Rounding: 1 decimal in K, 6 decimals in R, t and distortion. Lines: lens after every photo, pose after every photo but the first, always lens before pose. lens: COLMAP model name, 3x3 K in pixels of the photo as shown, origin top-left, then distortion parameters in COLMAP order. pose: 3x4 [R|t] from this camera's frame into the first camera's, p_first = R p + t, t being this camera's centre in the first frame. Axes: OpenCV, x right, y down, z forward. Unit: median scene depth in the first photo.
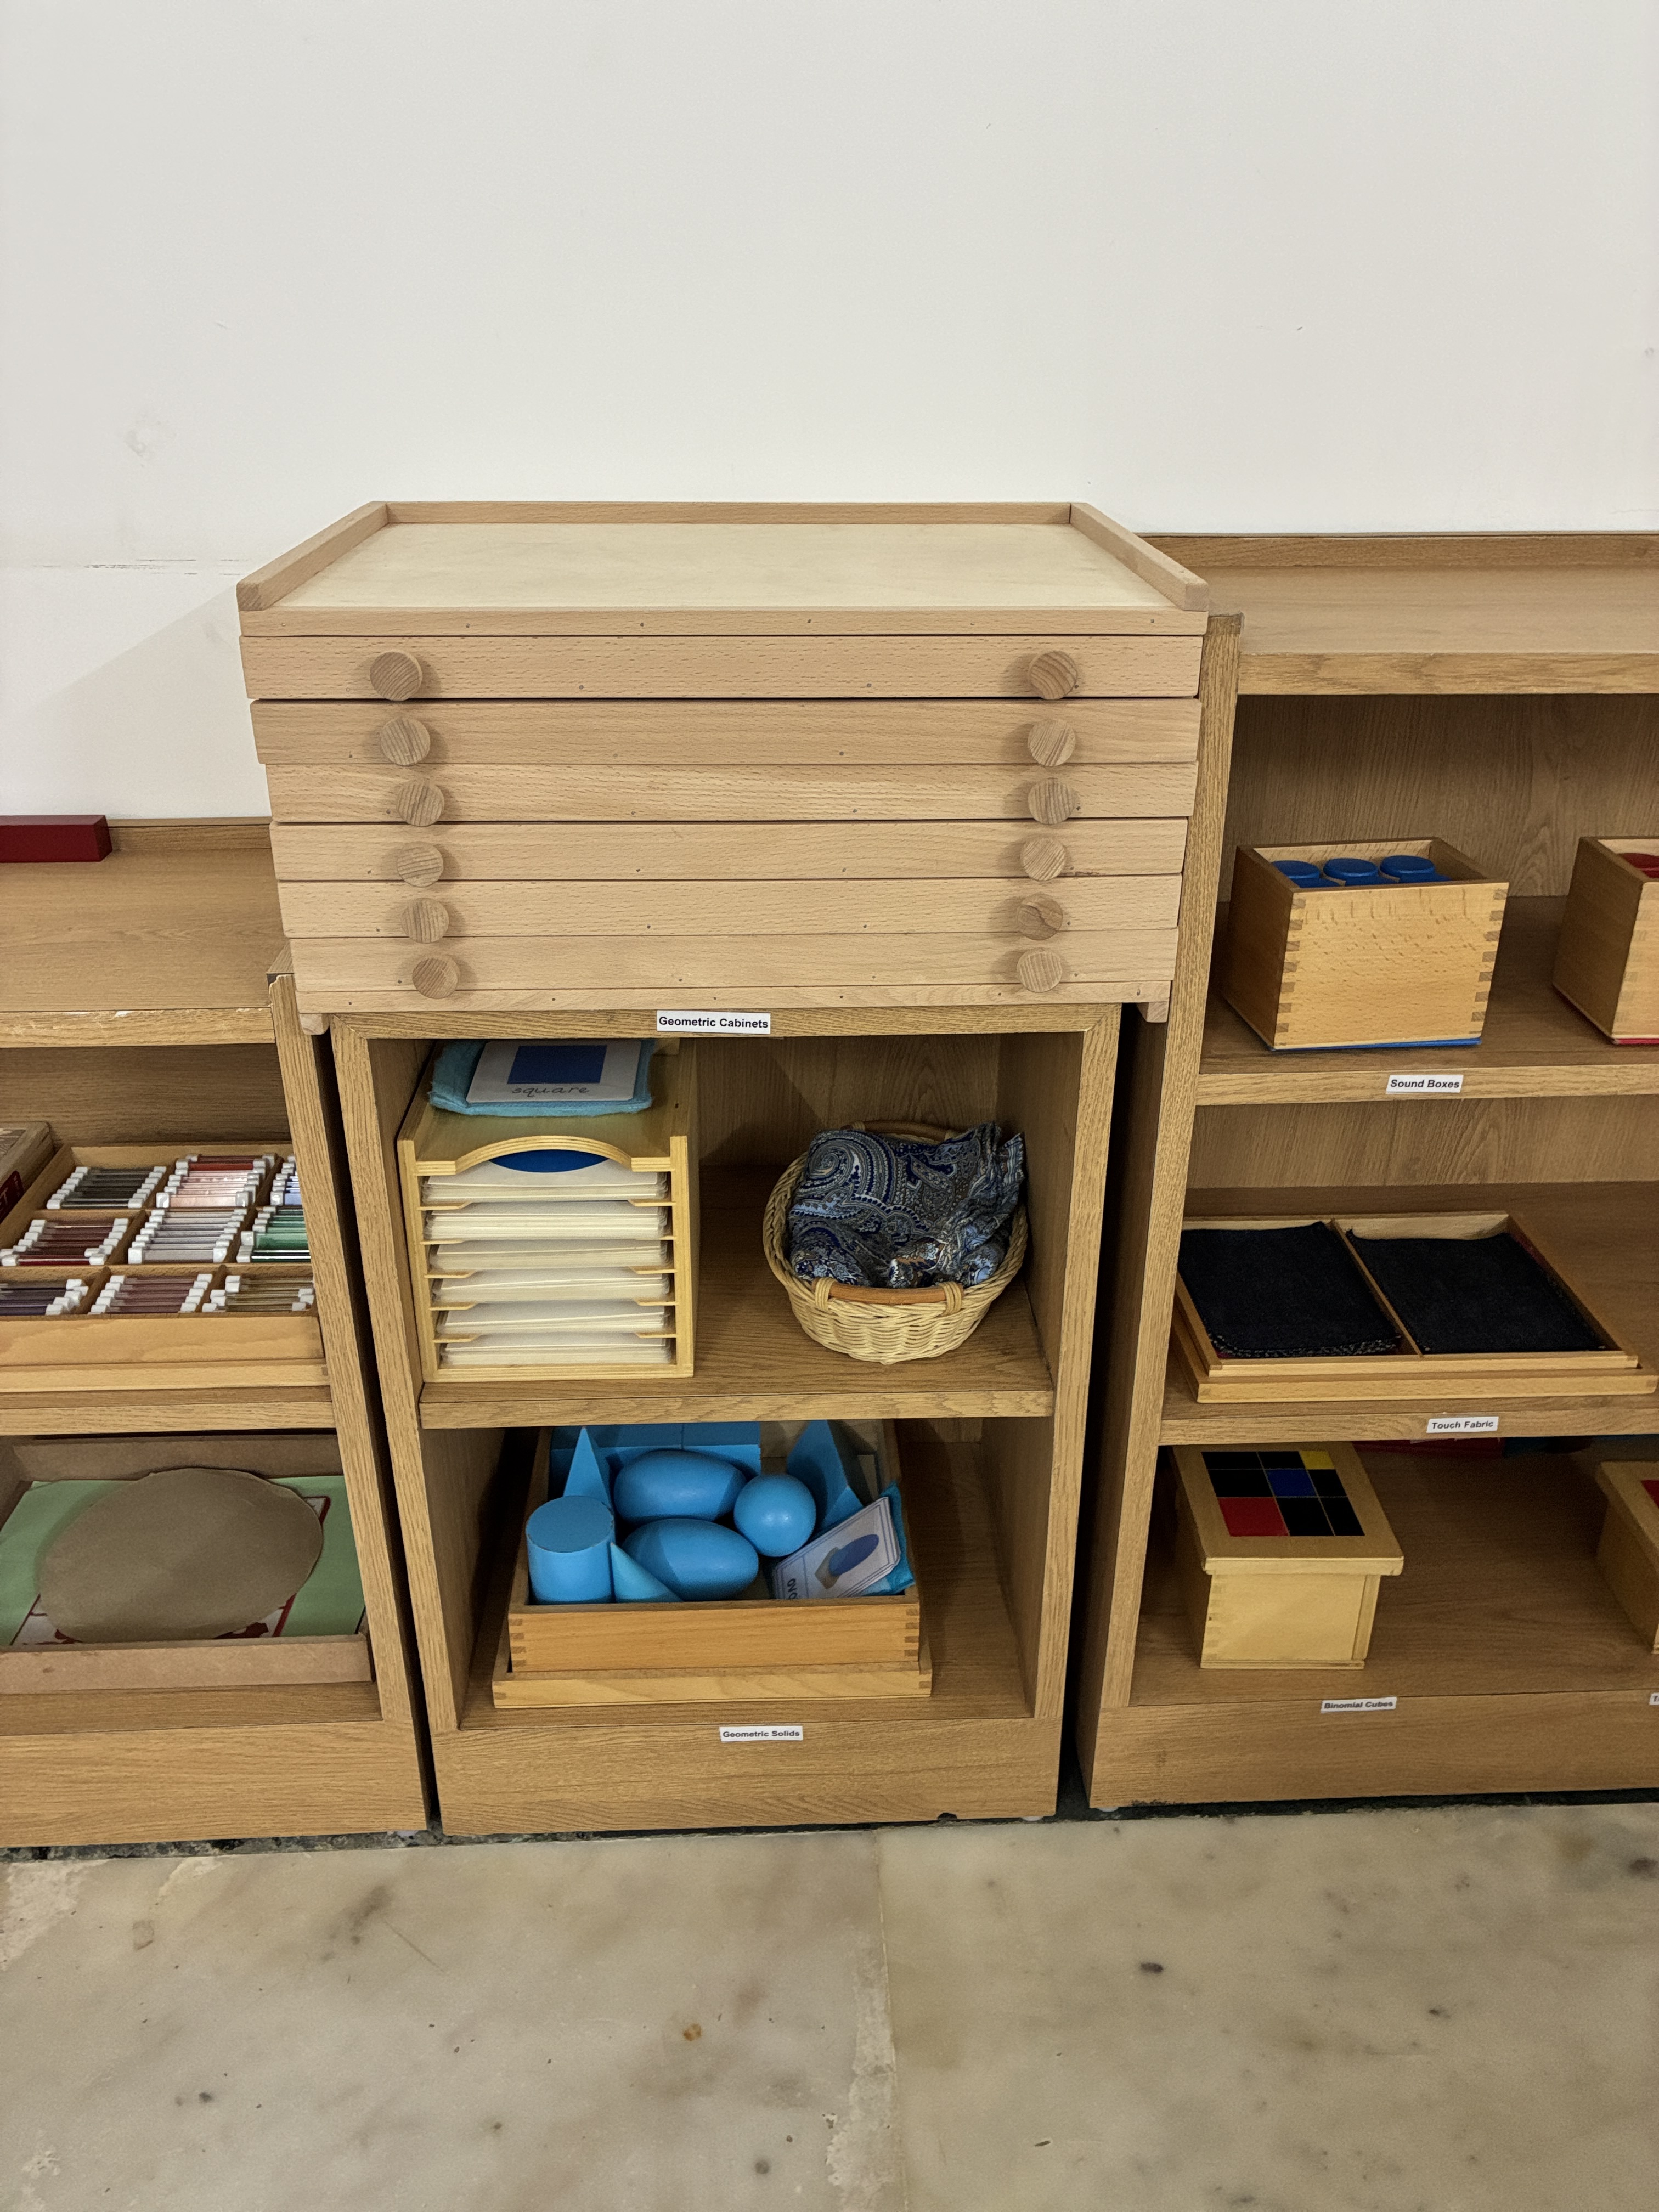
lens RADIAL K [[1680.4, 0, 829.5], [0, 1680.4, 1106.0], [0, 0, 1]] dist [0.047666, -0.000505]
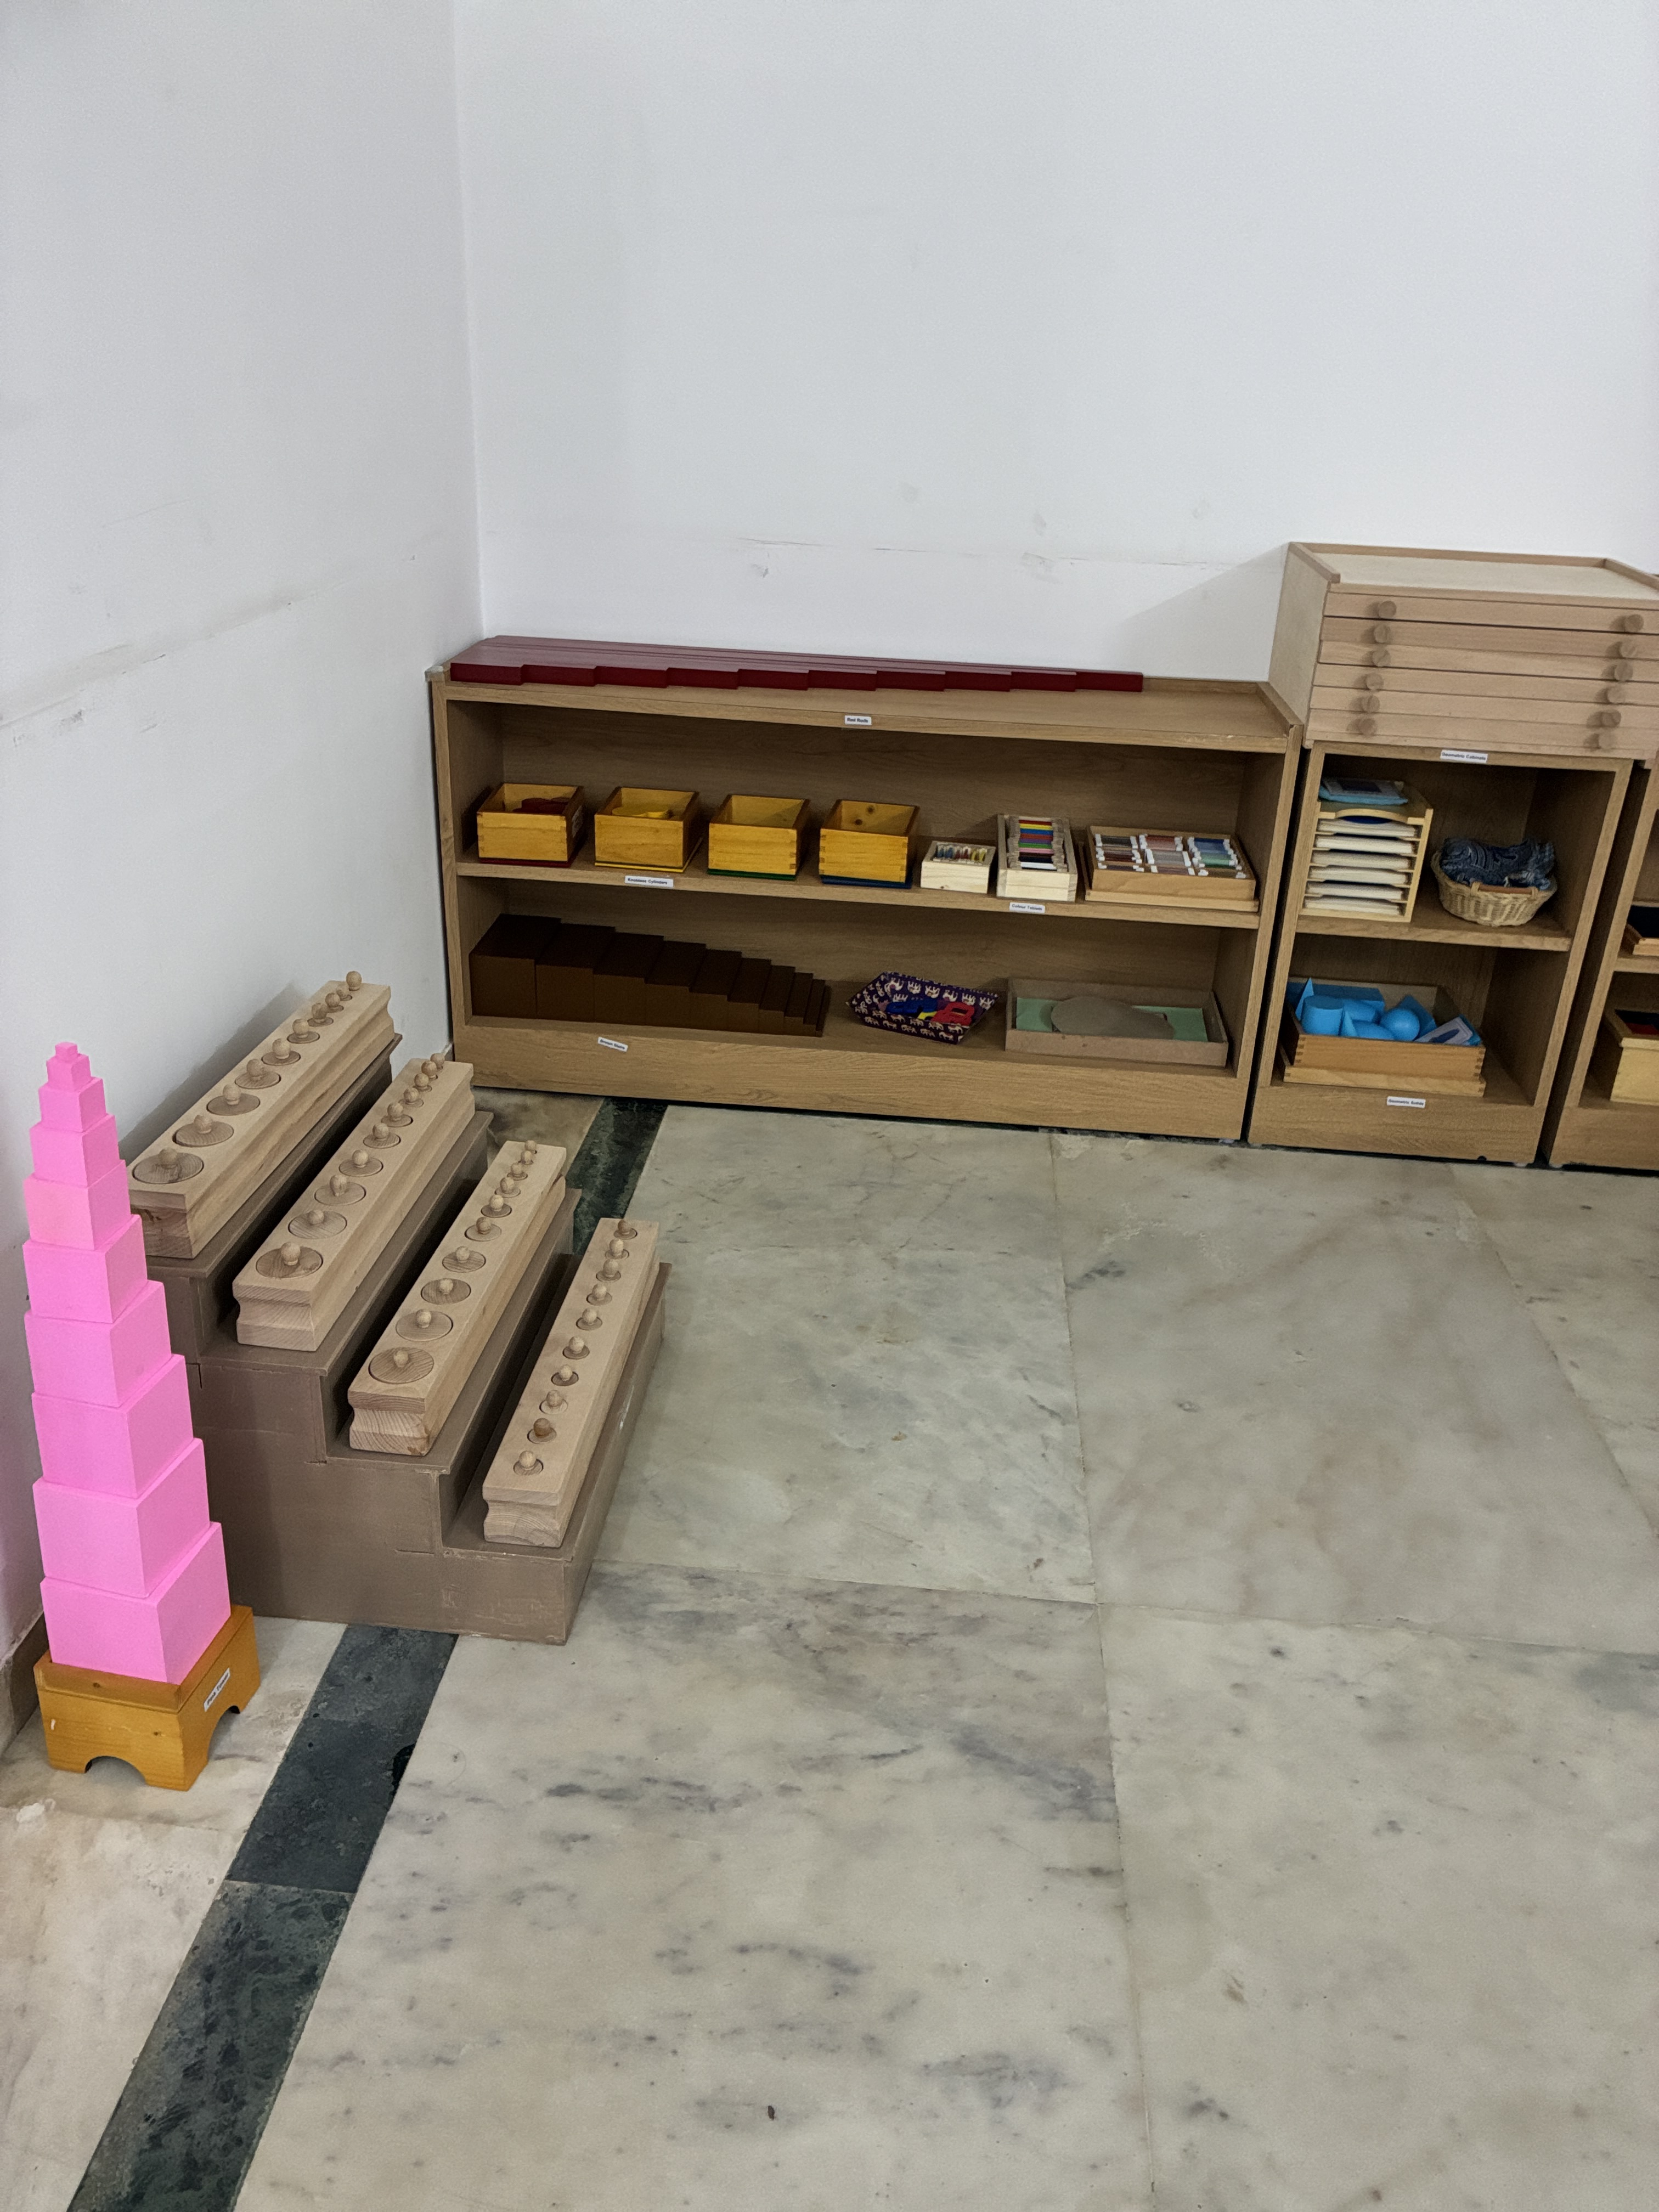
lens RADIAL K [[1643.1, 0, 828.7], [0, 1643.1, 1075.8], [0, 0, 1]] dist [-0.000340, -0.001285]
pose [[0.990118, 0.086899, -0.110072, -0.609256], [-0.088590, 0.996012, -0.010561, 0.467783], [0.108715, 0.020208, 0.993867, -1.339354]]
